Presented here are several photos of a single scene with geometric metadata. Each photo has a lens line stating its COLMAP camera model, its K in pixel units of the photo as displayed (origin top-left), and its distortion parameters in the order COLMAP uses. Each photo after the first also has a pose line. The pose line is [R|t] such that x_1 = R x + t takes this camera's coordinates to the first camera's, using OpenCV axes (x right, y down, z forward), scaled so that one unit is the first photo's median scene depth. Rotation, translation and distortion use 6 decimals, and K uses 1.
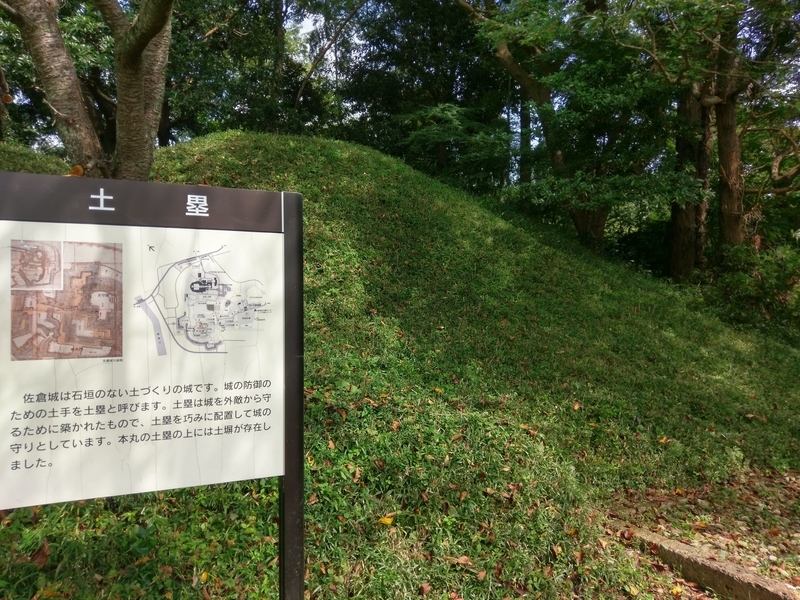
lens RADIAL K [[611.8, 0, 398.0], [0, 611.8, 298.7], [0, 0, 1]] dist [0.025753, -0.005419]
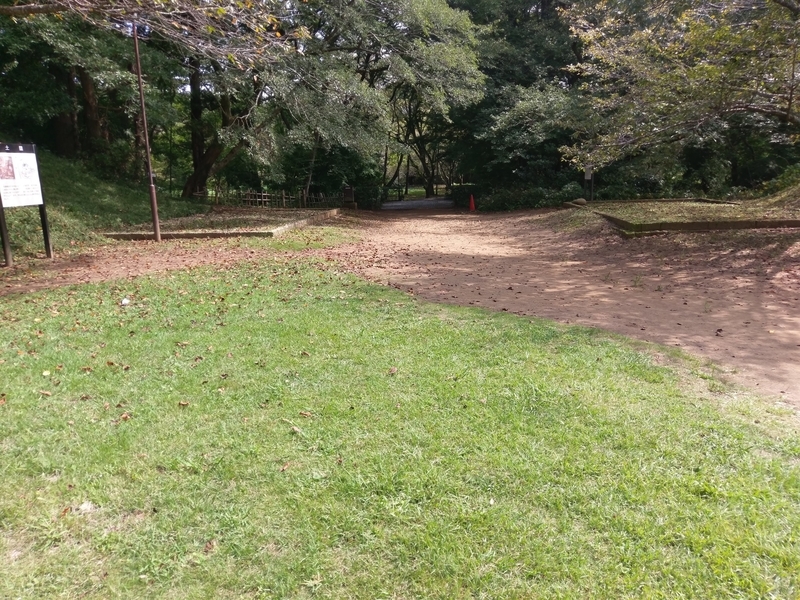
lens RADIAL K [[611.8, 0, 399.2], [0, 611.8, 299.8], [0, 0, 1]] dist [0.025753, -0.005419]
pose [[0.554560, -0.181173, 0.812182, -0.484238], [0.006406, 0.976912, 0.213545, -0.000331], [-0.832119, -0.113221, 0.542917, -0.730508]]
